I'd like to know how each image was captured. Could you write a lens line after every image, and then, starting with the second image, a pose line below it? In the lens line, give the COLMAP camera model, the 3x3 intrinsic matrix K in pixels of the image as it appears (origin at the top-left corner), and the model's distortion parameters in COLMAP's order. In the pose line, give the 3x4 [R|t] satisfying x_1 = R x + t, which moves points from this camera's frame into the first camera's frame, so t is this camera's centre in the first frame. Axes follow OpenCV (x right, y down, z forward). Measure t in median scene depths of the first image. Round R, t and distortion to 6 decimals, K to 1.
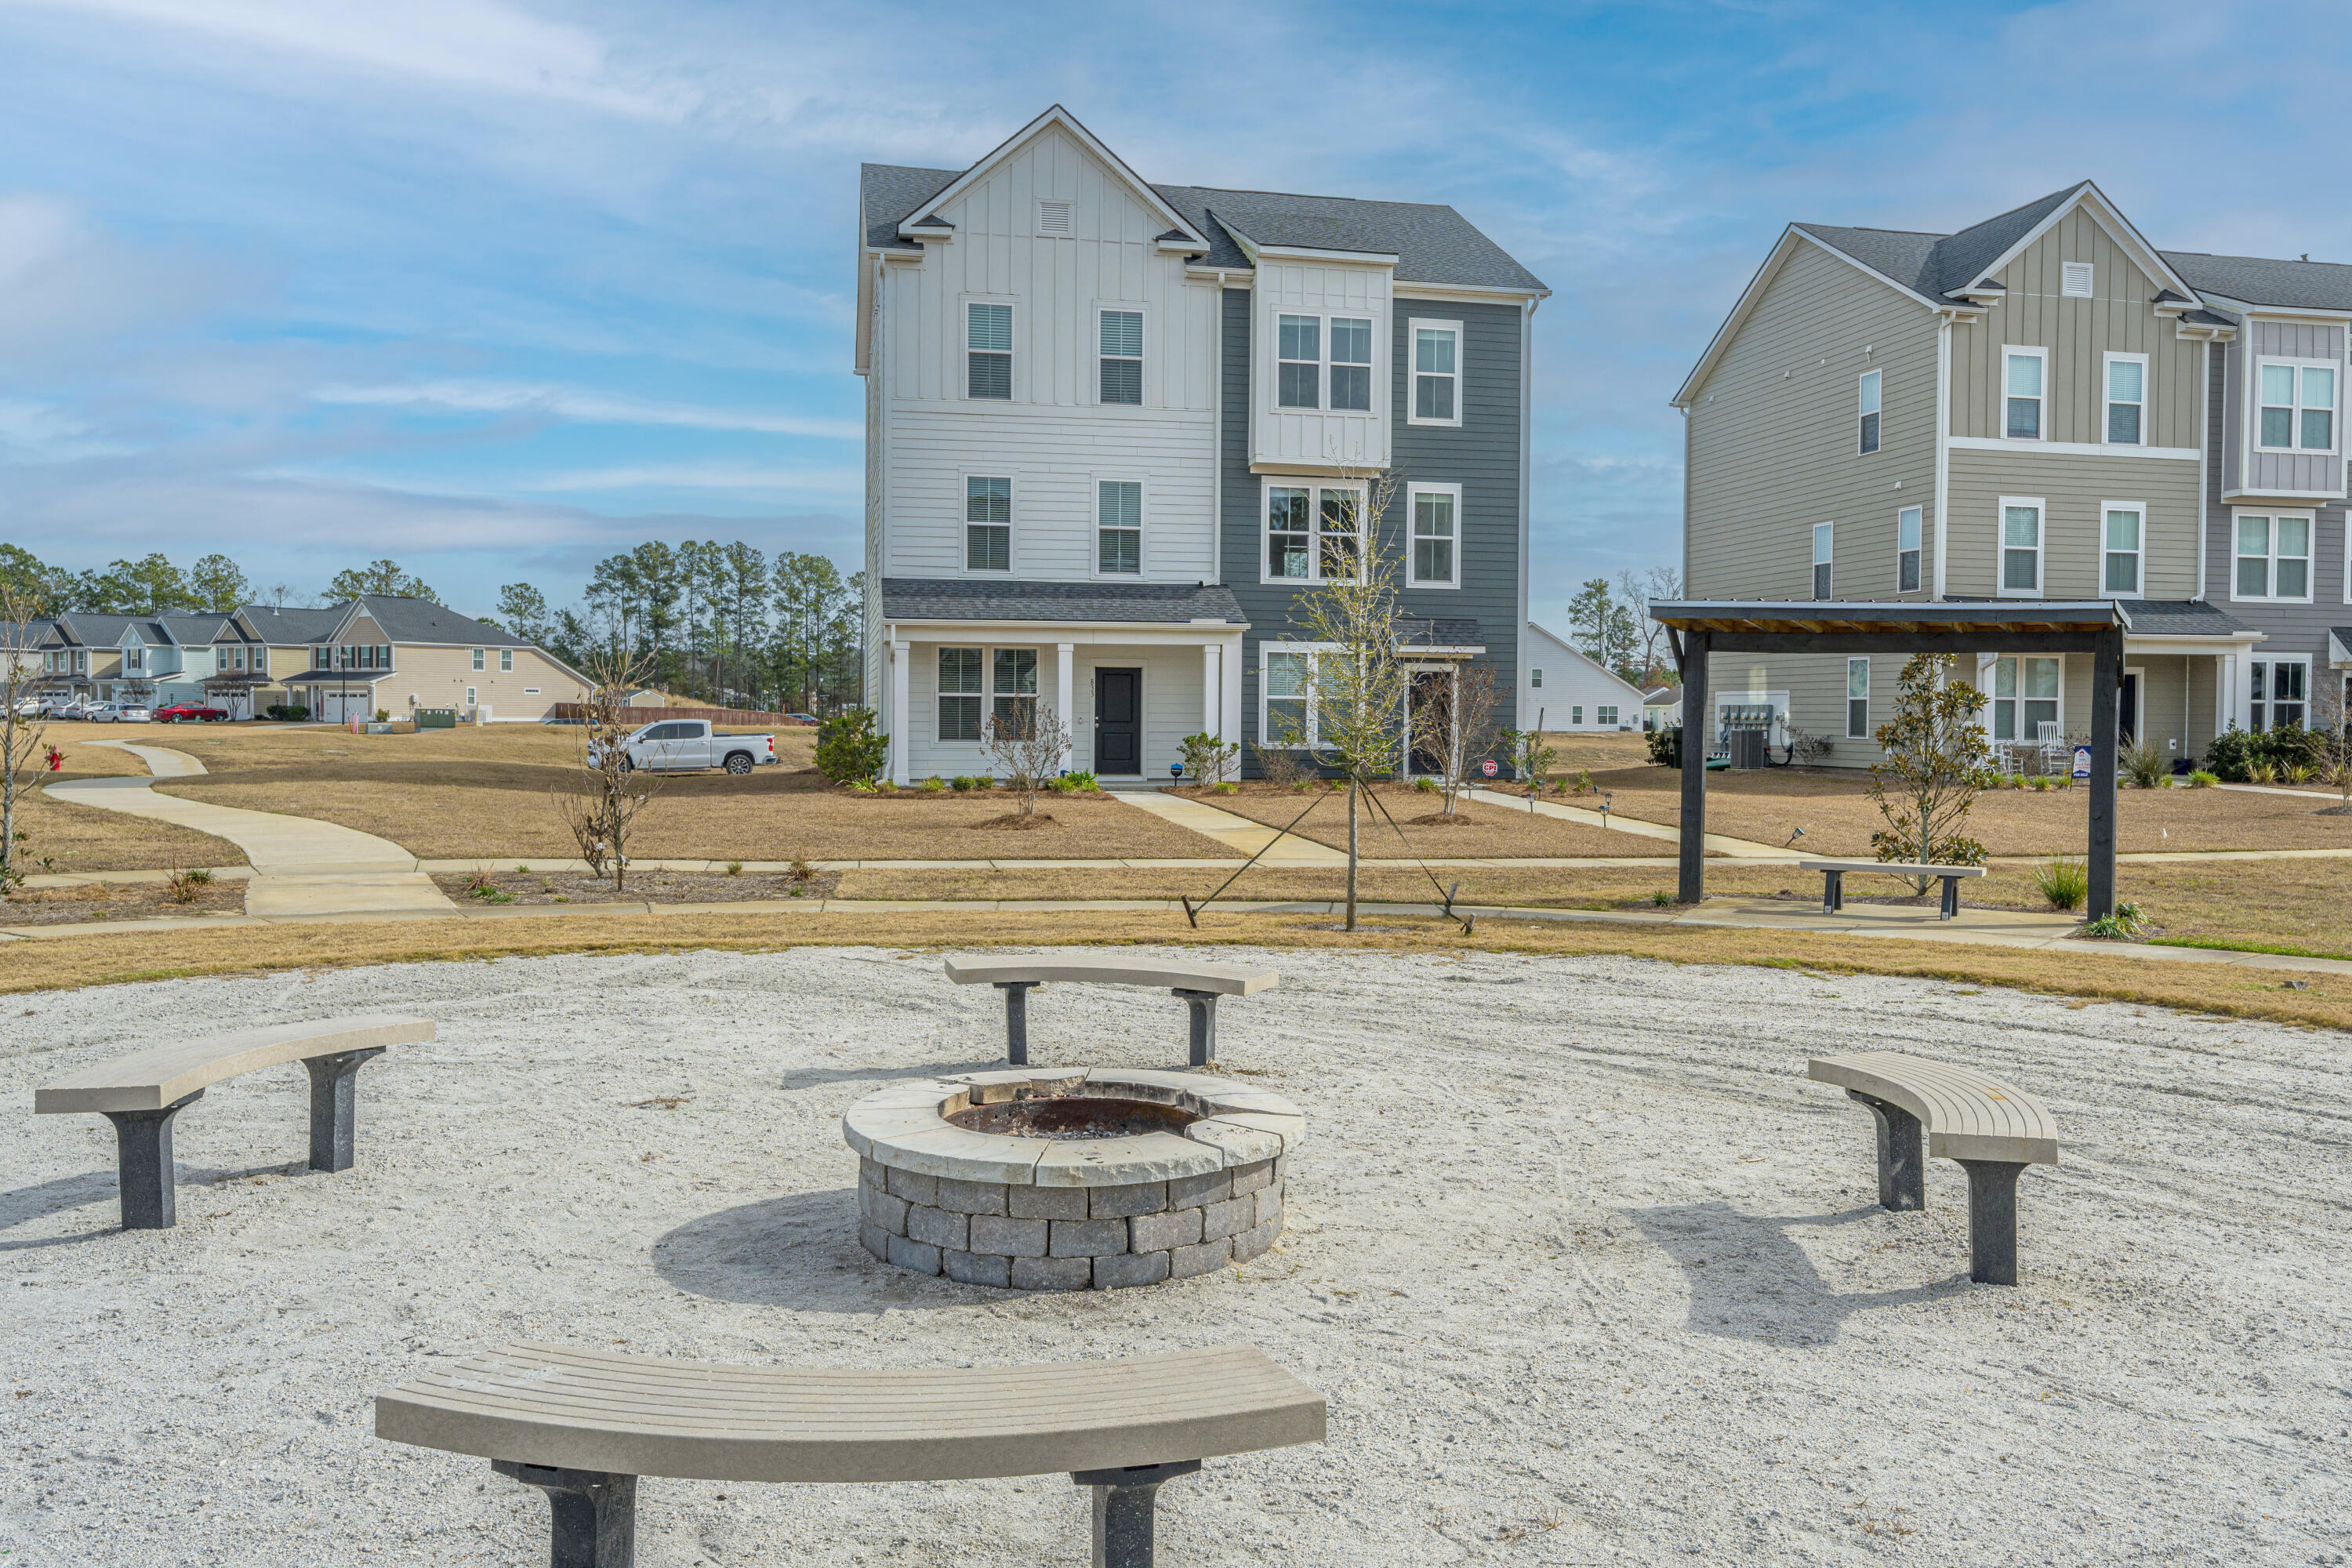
lens RADIAL K [[2020.1, 0, 1167.3], [0, 2020.1, 785.1], [0, 0, 1]] dist [0.008655, -0.014932]
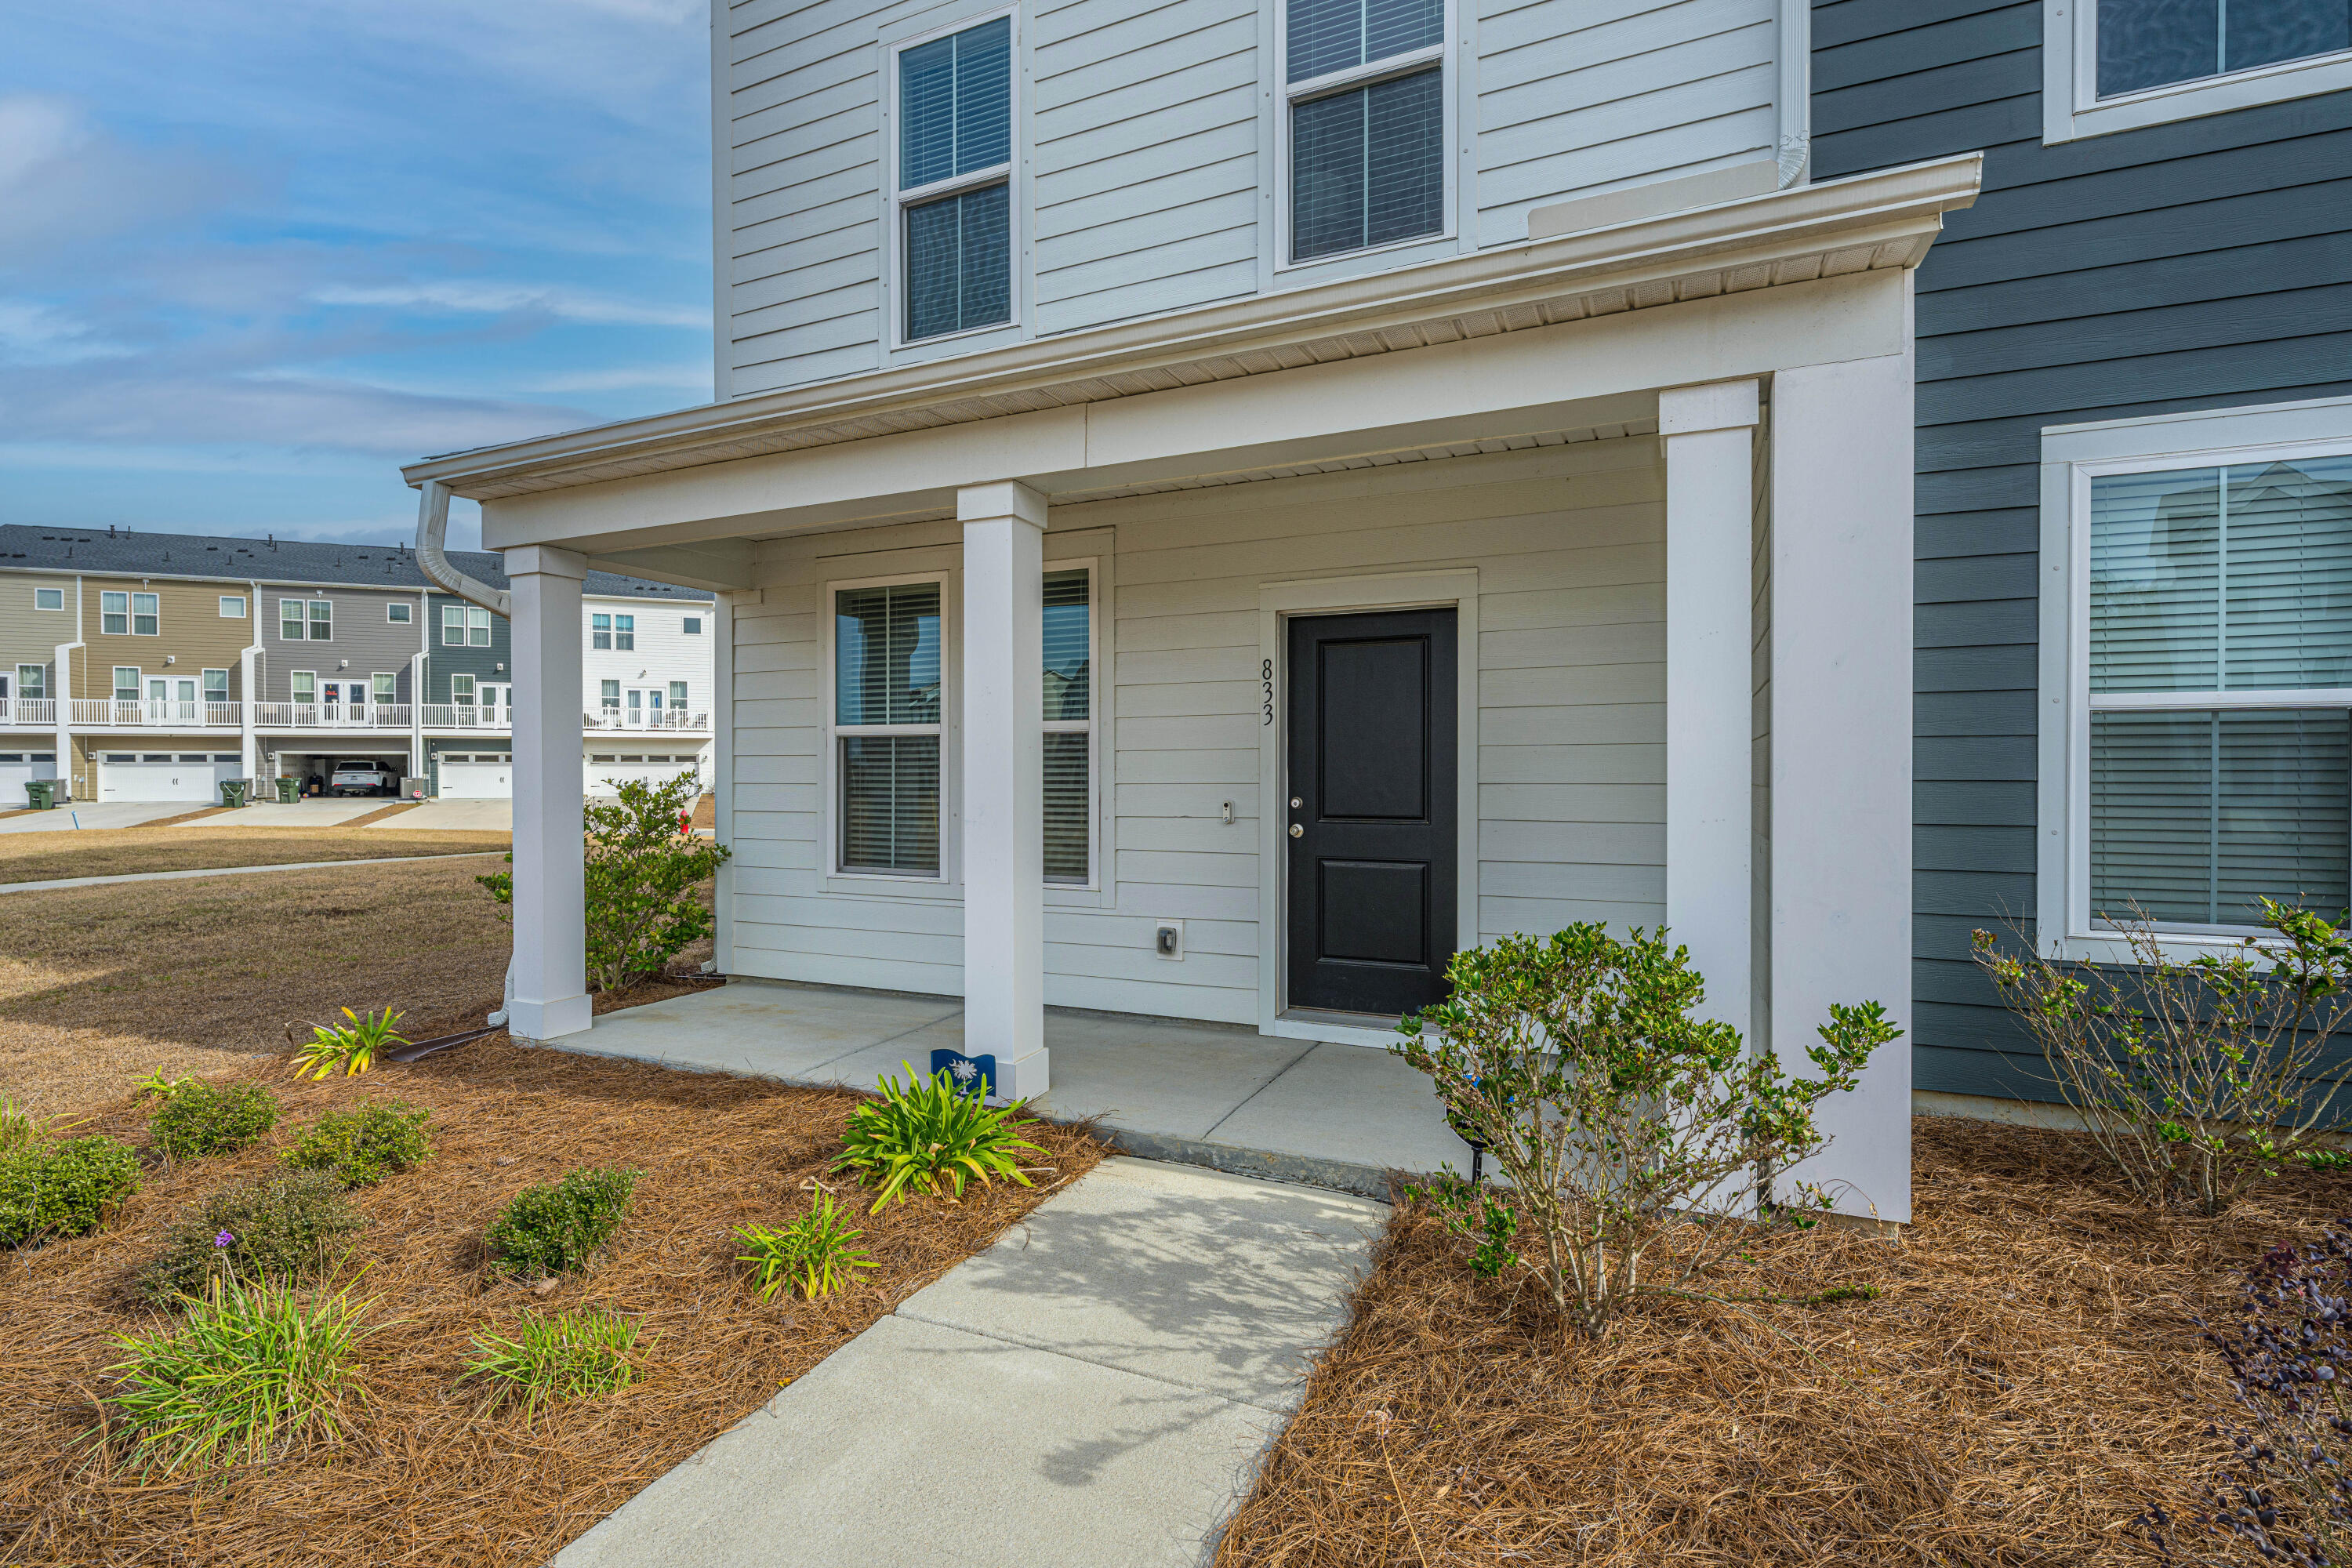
lens RADIAL K [[1096.8, 0, 1185.1], [0, 1096.8, 781.4], [0, 0, 1]] dist [0.000972, 0.000120]
pose [[0.826052, -0.003760, -0.563582, 0.037311], [-0.013343, 0.999567, -0.026226, -0.032394], [0.563437, 0.029184, 0.825644, 0.882283]]
